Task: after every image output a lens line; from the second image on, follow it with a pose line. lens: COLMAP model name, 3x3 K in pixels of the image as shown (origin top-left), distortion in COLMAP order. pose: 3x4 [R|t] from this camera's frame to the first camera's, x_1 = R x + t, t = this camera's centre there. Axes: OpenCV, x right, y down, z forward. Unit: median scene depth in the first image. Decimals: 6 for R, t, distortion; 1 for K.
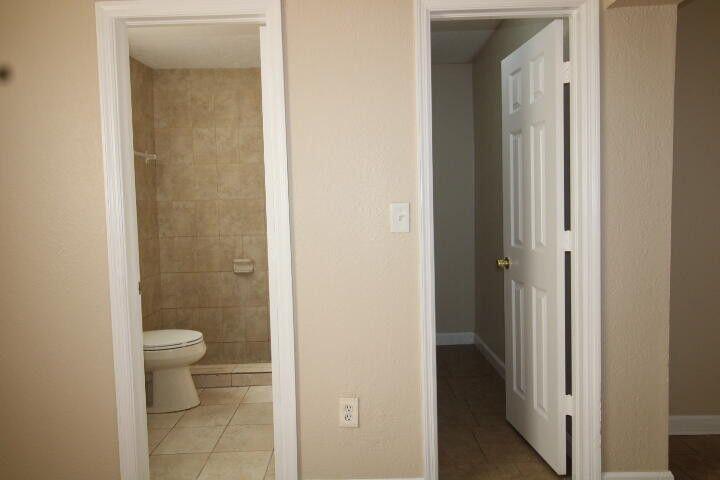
lens RADIAL K [[503.8, 0, 363.7], [0, 503.8, 228.7], [0, 0, 1]] dist [0.012940, -0.011745]
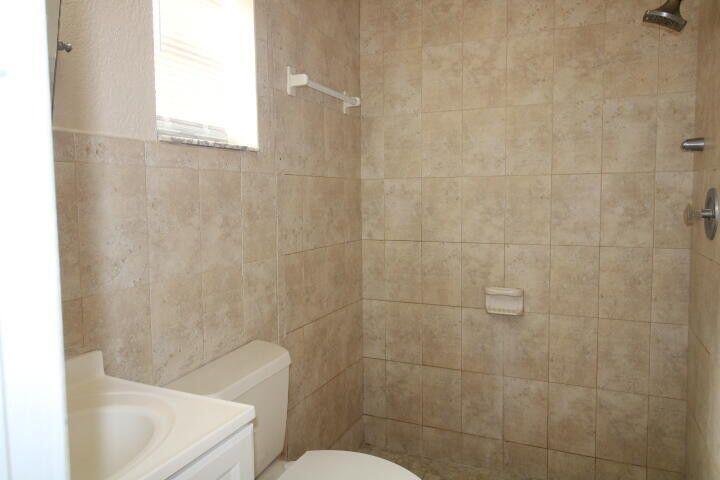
lens RADIAL K [[503.8, 0, 360.1], [0, 503.8, 238.5], [0, 0, 1]] dist [0.012940, -0.011745]
pose [[0.912004, 0.046612, -0.407525, -0.163452], [-0.029757, 0.998423, 0.047604, -0.012986], [0.409101, -0.031288, 0.911952, 0.453149]]
